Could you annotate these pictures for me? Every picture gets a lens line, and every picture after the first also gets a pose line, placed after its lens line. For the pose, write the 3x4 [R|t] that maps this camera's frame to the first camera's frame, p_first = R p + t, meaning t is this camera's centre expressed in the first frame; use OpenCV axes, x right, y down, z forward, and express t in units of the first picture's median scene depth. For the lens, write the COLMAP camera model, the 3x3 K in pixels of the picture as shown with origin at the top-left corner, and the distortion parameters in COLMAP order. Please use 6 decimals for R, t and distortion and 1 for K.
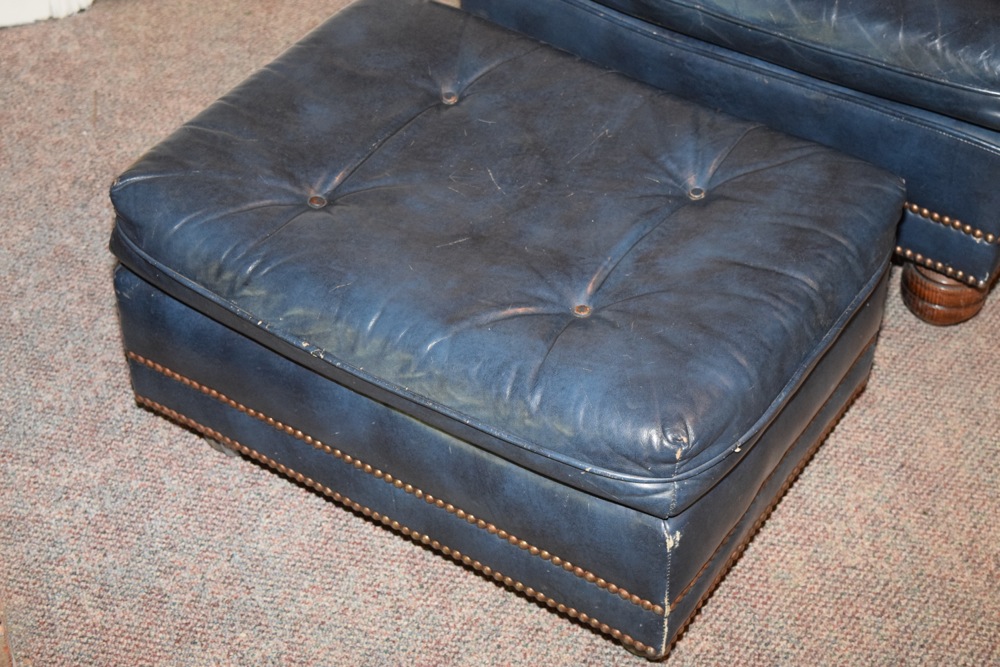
lens RADIAL K [[1851.9, 0, 494.8], [0, 1851.9, 328.9], [0, 0, 1]] dist [0.014829, 0.000000]
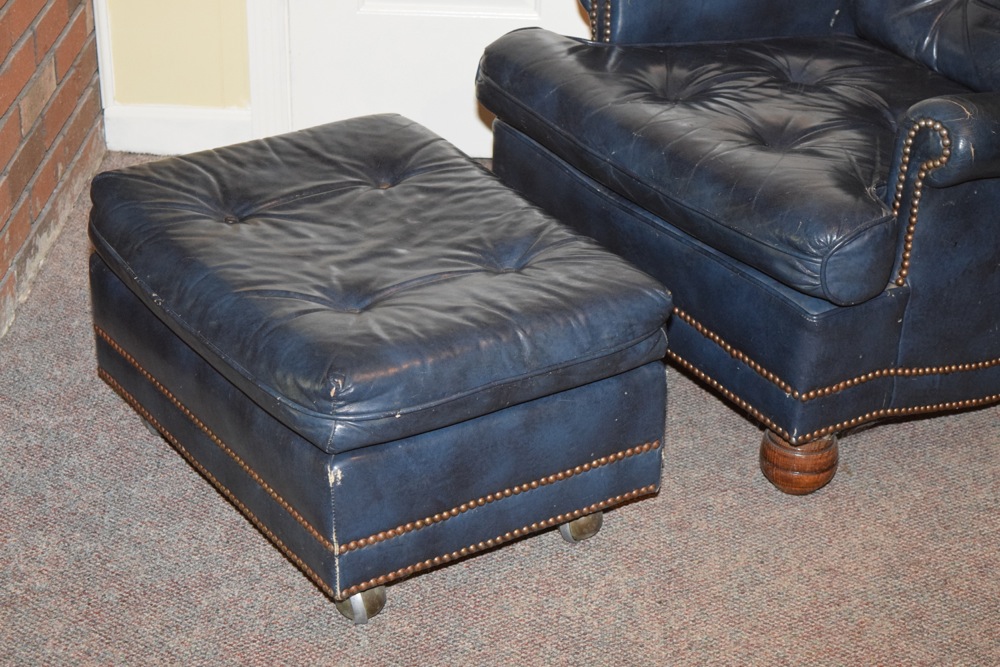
lens RADIAL K [[2251.4, 0, 502.4], [0, 2251.4, 337.7], [0, 0, 1]] dist [0.072857, 0.000000]
pose [[0.915080, 0.195502, -0.352715, 0.625639], [-0.275902, 0.941405, -0.193996, 0.252025], [0.294121, 0.274836, 0.915400, -0.340297]]
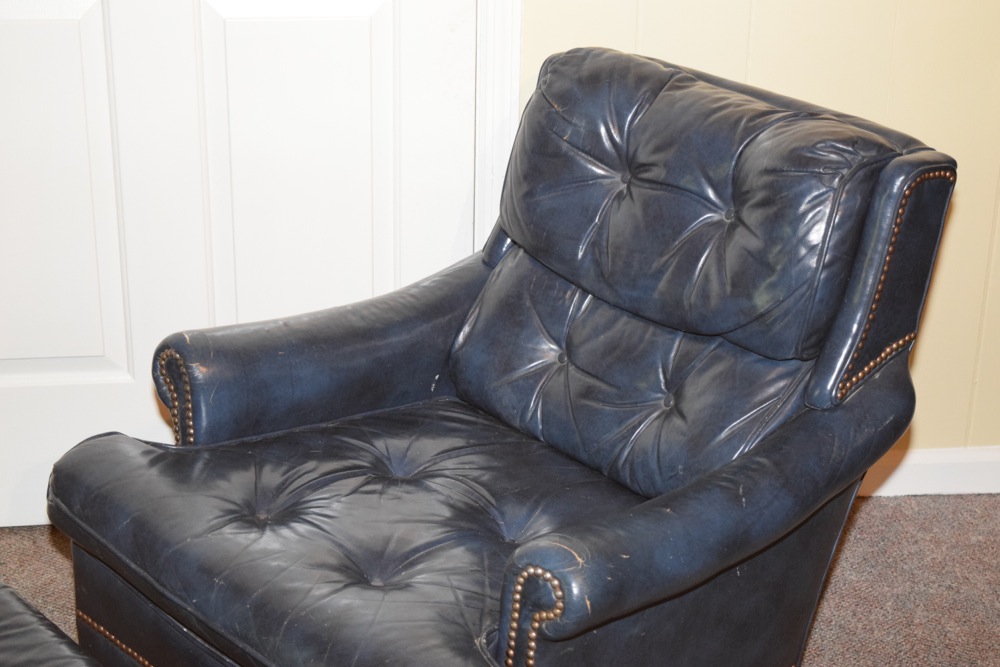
lens RADIAL K [[1844.8, 0, 506.4], [0, 1844.8, 337.5], [0, 0, 1]] dist [0.033985, 0.000000]
pose [[0.971675, 0.109626, -0.209355, 0.527788], [-0.166973, 0.945388, -0.279931, -0.059316], [0.167234, 0.306958, 0.936915, -0.008531]]
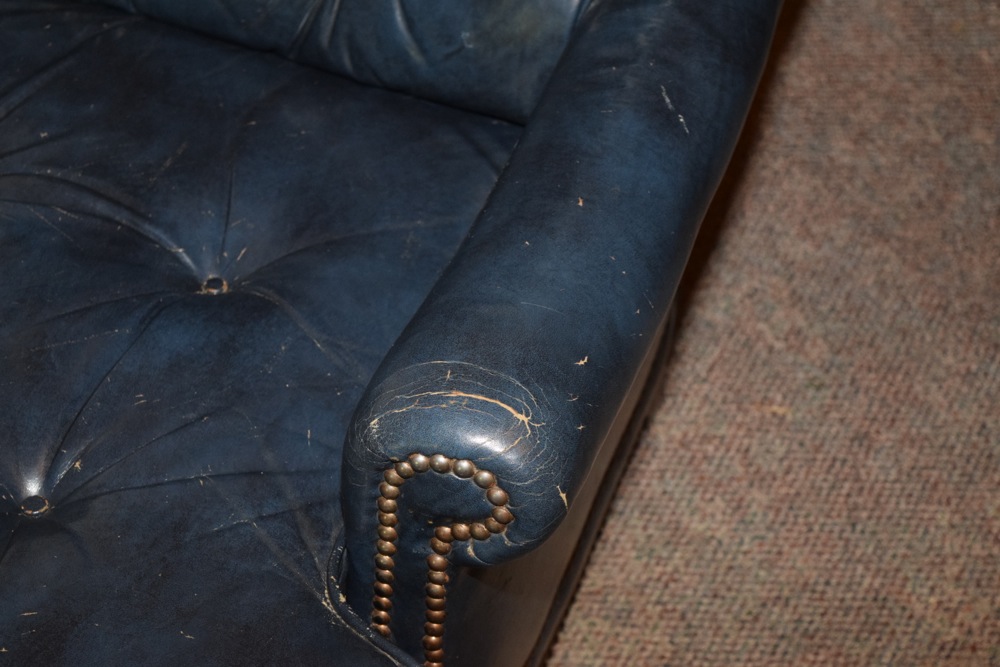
lens RADIAL K [[2251.4, 0, 503.4], [0, 2251.4, 334.5], [0, 0, 1]] dist [0.072857, 0.000000]
pose [[0.979933, -0.152780, 0.128025, 0.284544], [0.139012, 0.984120, 0.110379, -0.329045], [-0.142856, -0.090367, 0.985610, 0.417121]]
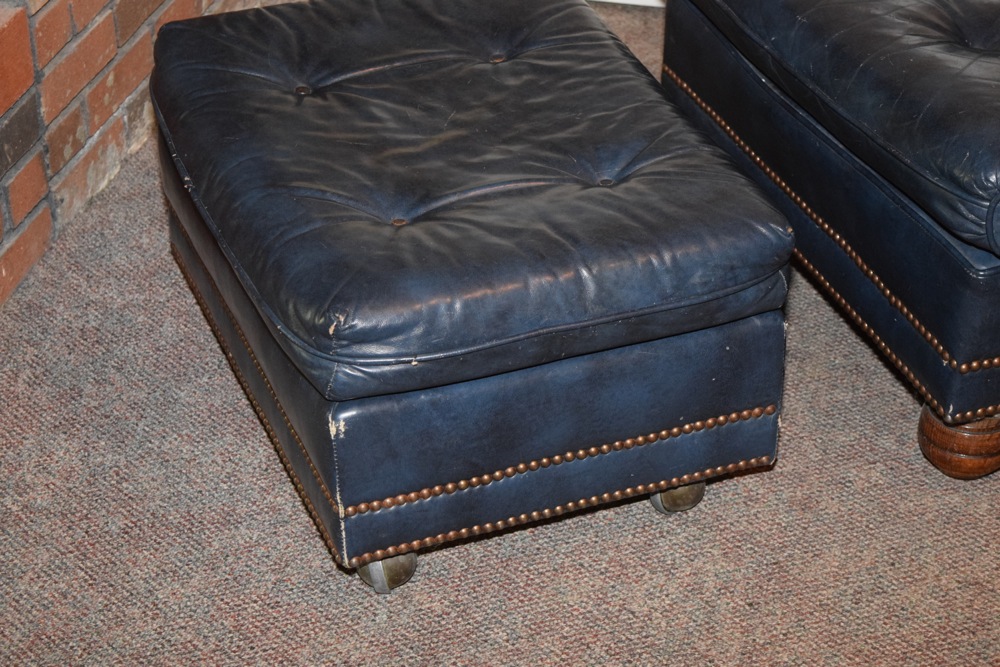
lens RADIAL K [[2251.4, 0, 504.5], [0, 2251.4, 334.4], [0, 0, 1]] dist [0.072857, 0.000000]
pose [[0.812717, 0.308386, -0.494358, 0.676765], [-0.377621, 0.924922, -0.043826, 0.074151], [0.443728, 0.222298, 0.868153, -0.056839]]
